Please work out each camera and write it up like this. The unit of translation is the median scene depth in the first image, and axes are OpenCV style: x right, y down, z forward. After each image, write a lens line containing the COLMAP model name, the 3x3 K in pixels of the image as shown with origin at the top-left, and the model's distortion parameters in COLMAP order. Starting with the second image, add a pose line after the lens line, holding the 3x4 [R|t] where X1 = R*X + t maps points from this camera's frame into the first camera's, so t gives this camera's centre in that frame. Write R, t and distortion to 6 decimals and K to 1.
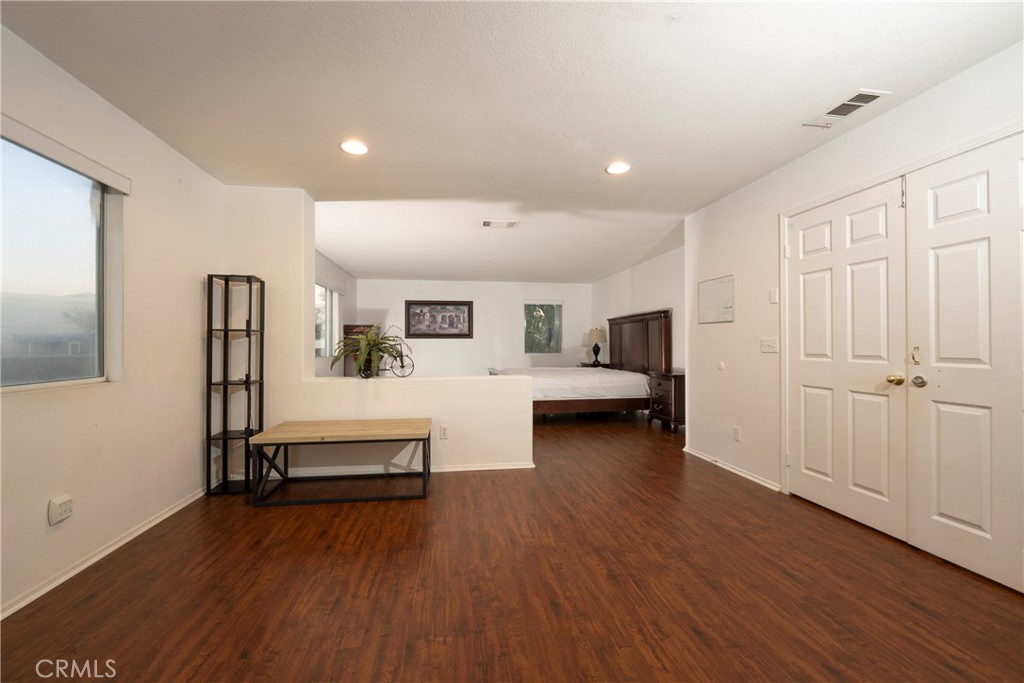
lens RADIAL K [[428.0, 0, 514.2], [0, 428.0, 341.9], [0, 0, 1]] dist [-0.011679, -0.000724]
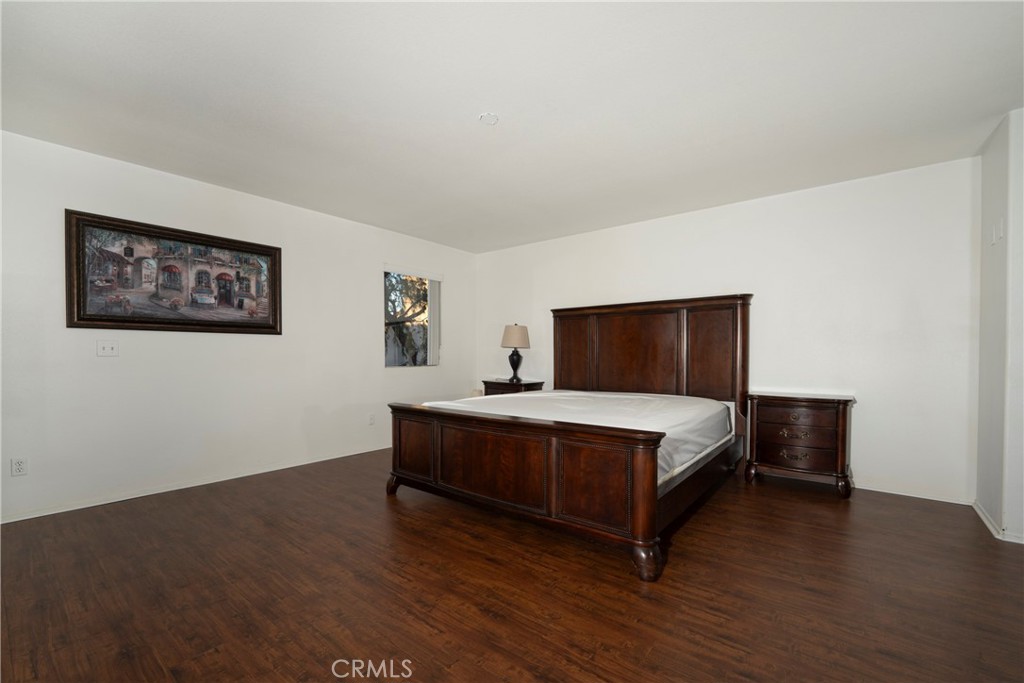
lens RADIAL K [[440.2, 0, 510.5], [0, 440.2, 339.7], [0, 0, 1]] dist [-0.001137, -0.000294]
pose [[0.729610, 0.024305, 0.683431, -0.231985], [-0.005540, 0.999545, -0.029633, 0.008678], [-0.683841, 0.017834, 0.729413, 0.526946]]
